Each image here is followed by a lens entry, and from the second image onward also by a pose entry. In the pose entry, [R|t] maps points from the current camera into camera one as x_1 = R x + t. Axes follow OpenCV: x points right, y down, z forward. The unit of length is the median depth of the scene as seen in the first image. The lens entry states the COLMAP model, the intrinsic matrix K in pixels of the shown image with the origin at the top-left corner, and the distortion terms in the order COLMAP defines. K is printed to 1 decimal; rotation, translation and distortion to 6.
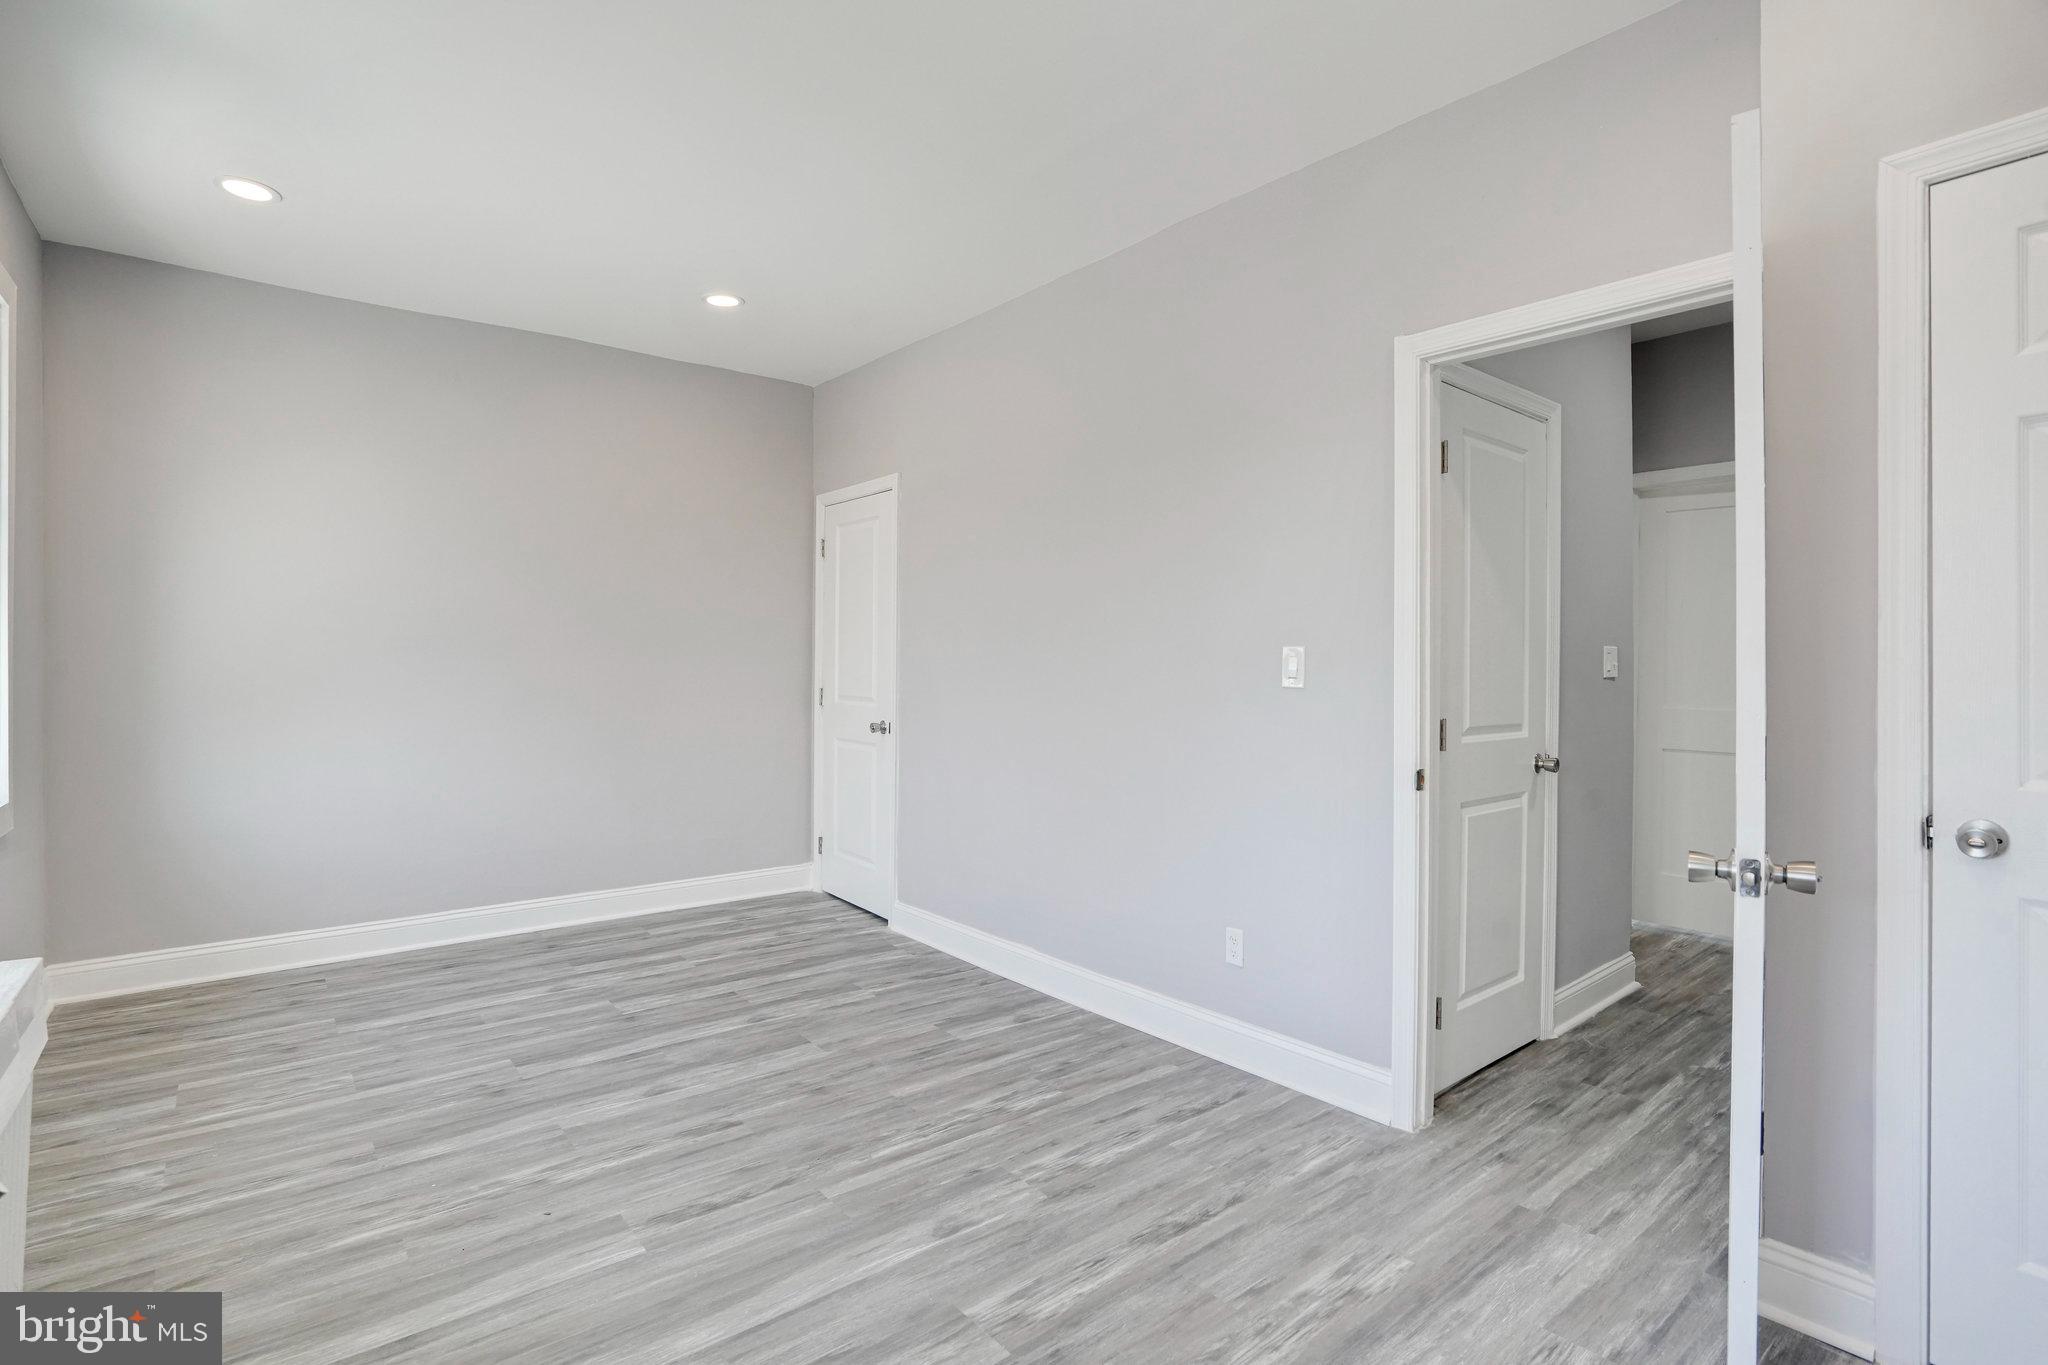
lens RADIAL K [[998.8, 0, 1030.2], [0, 998.8, 670.2], [0, 0, 1]] dist [-0.035806, 0.020367]
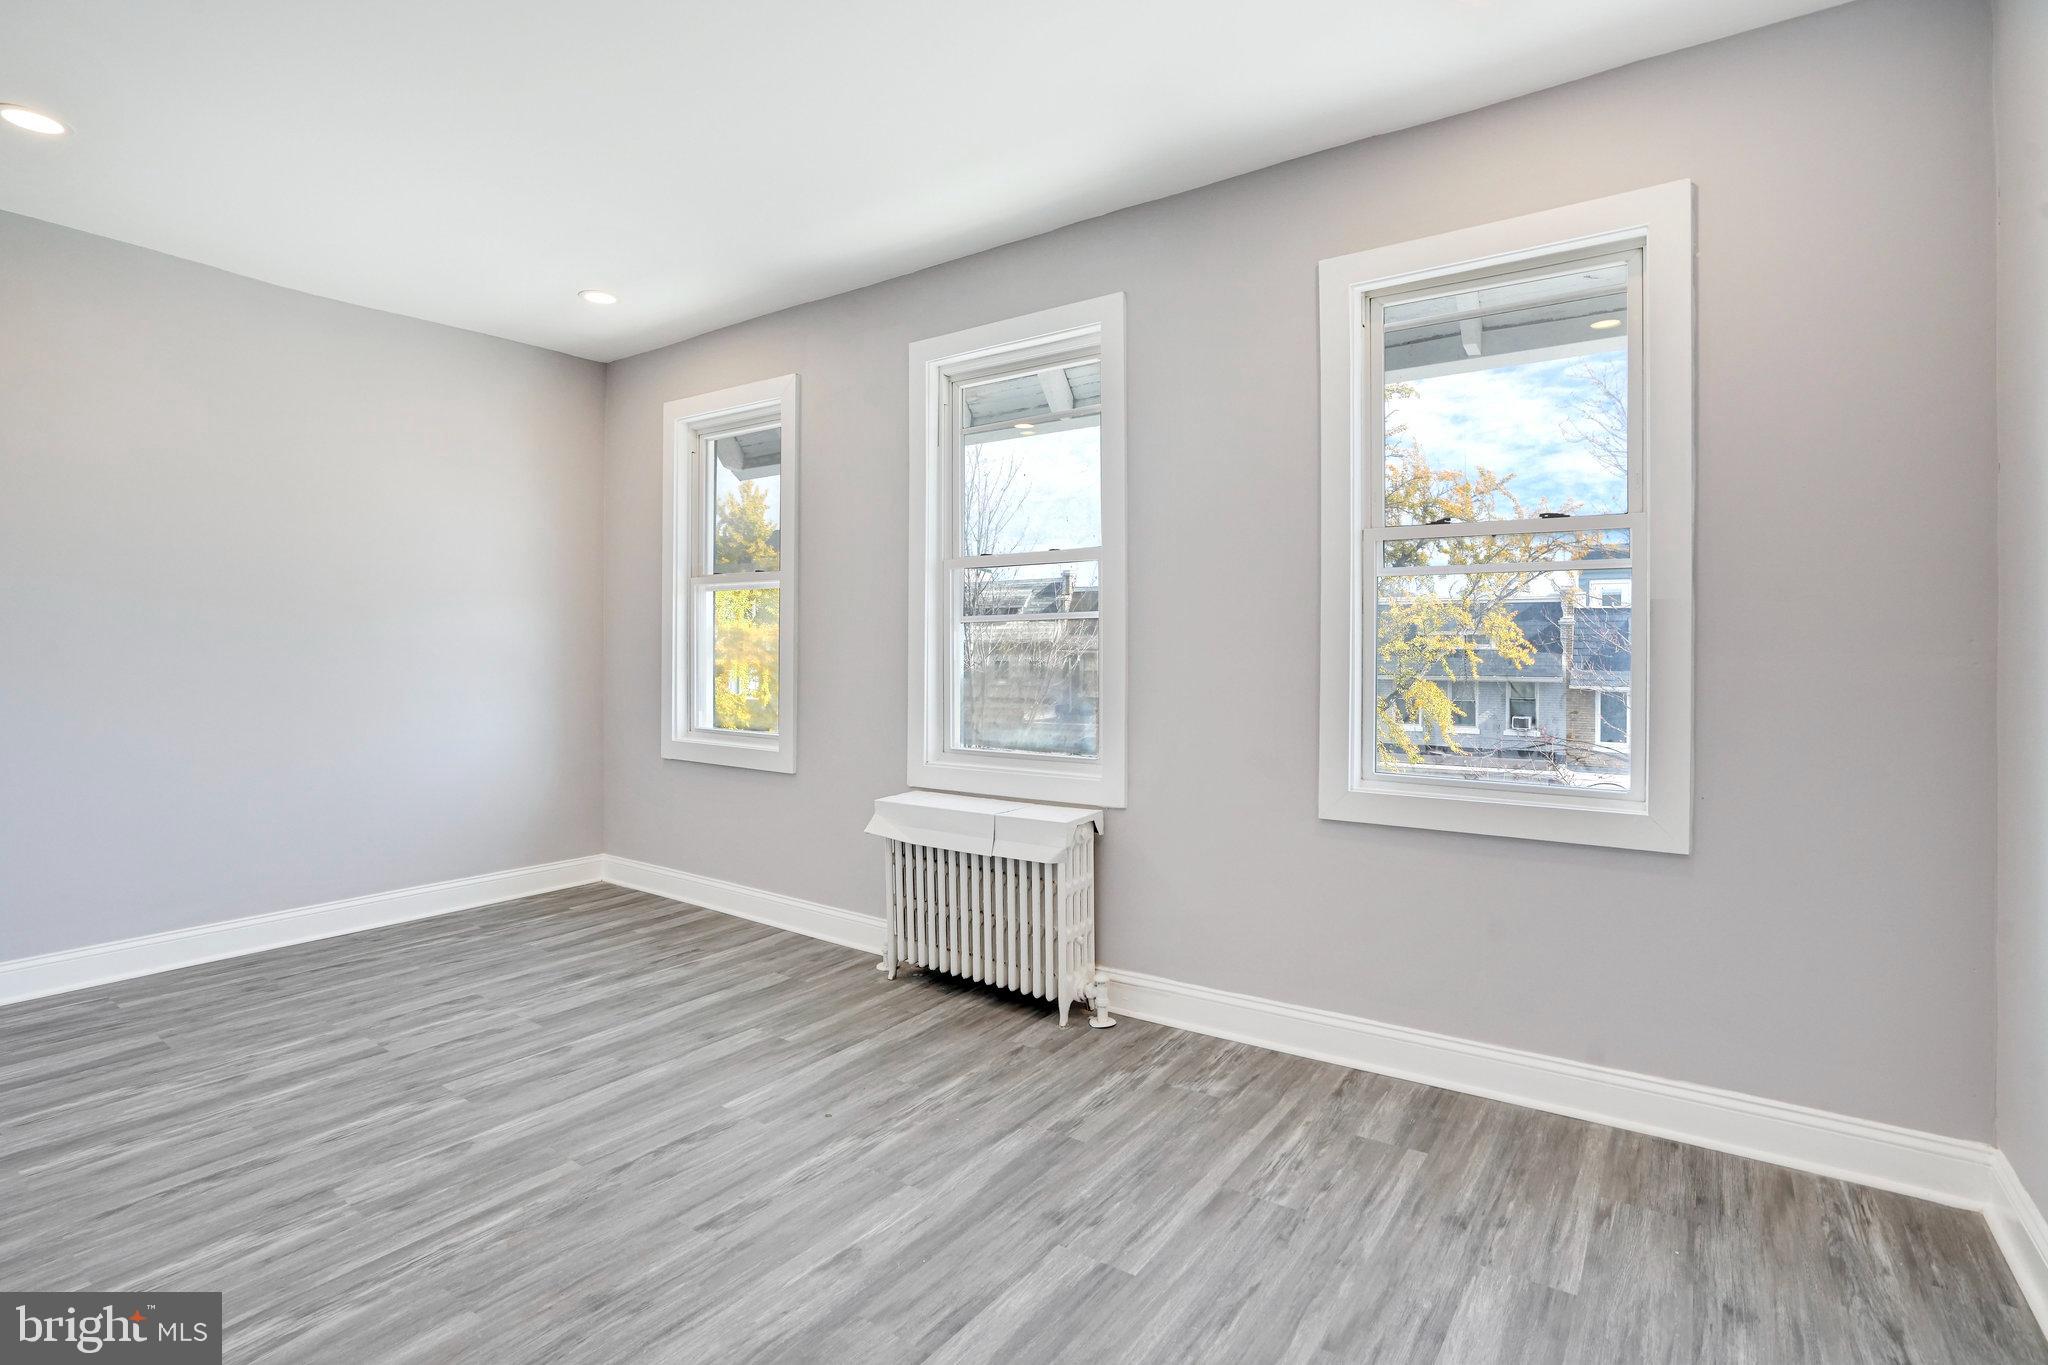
lens RADIAL K [[998.8, 0, 1030.2], [0, 998.8, 670.2], [0, 0, 1]] dist [-0.035806, 0.020367]
pose [[-0.965354, 0.007112, -0.260848, -0.372945], [0.000643, 0.999690, 0.024879, -0.010411], [0.260944, 0.023850, -0.965059, 1.962829]]
